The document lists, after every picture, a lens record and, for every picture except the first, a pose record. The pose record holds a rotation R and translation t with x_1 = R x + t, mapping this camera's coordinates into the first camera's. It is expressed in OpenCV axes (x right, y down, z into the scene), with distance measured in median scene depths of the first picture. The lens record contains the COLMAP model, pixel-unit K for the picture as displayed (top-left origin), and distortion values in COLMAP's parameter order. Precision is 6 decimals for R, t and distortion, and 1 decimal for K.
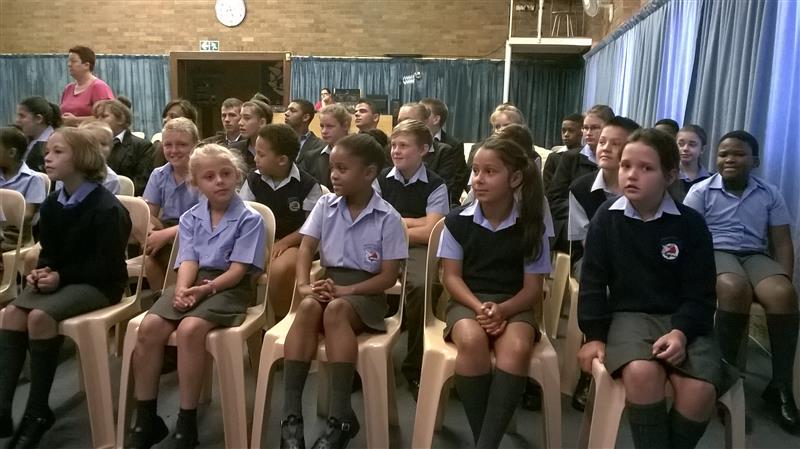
lens RADIAL K [[687.5, 0, 399.0], [0, 687.5, 230.1], [0, 0, 1]] dist [-0.014848, -0.052757]
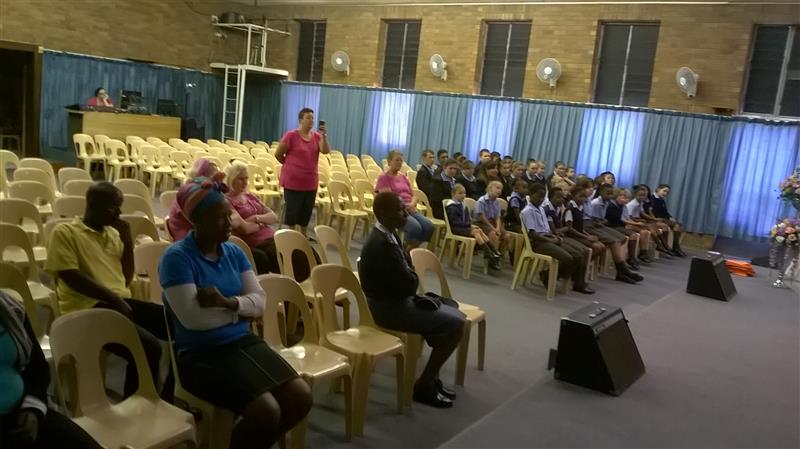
lens RADIAL K [[687.5, 0, 399.1], [0, 687.5, 240.7], [0, 0, 1]] dist [-0.014848, -0.052757]
pose [[0.478118, -0.129485, 0.868698, -0.879724], [0.043248, 0.991344, 0.123963, -0.078369], [-0.877230, -0.021700, 0.479579, 0.046926]]
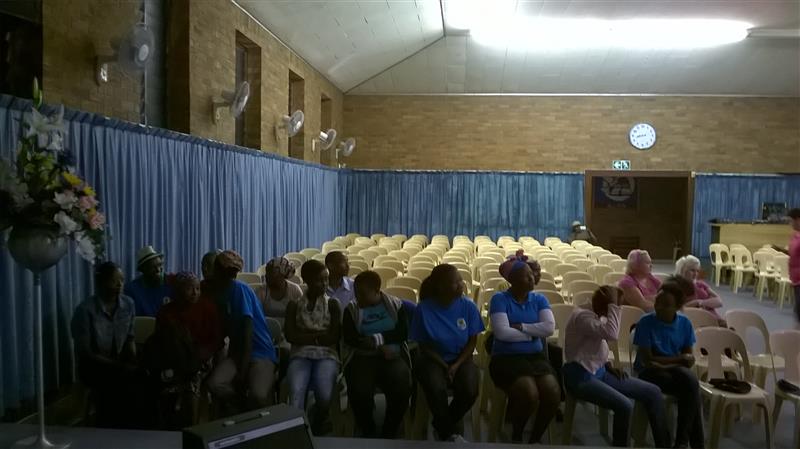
lens RADIAL K [[673.4, 0, 394.0], [0, 673.4, 224.6], [0, 0, 1]] dist [-0.003090, -0.022886]
pose [[0.997973, -0.016189, 0.061546, -0.812165], [0.022826, 0.993810, -0.108721, -0.052814], [-0.059405, 0.109905, 0.992165, -0.133360]]
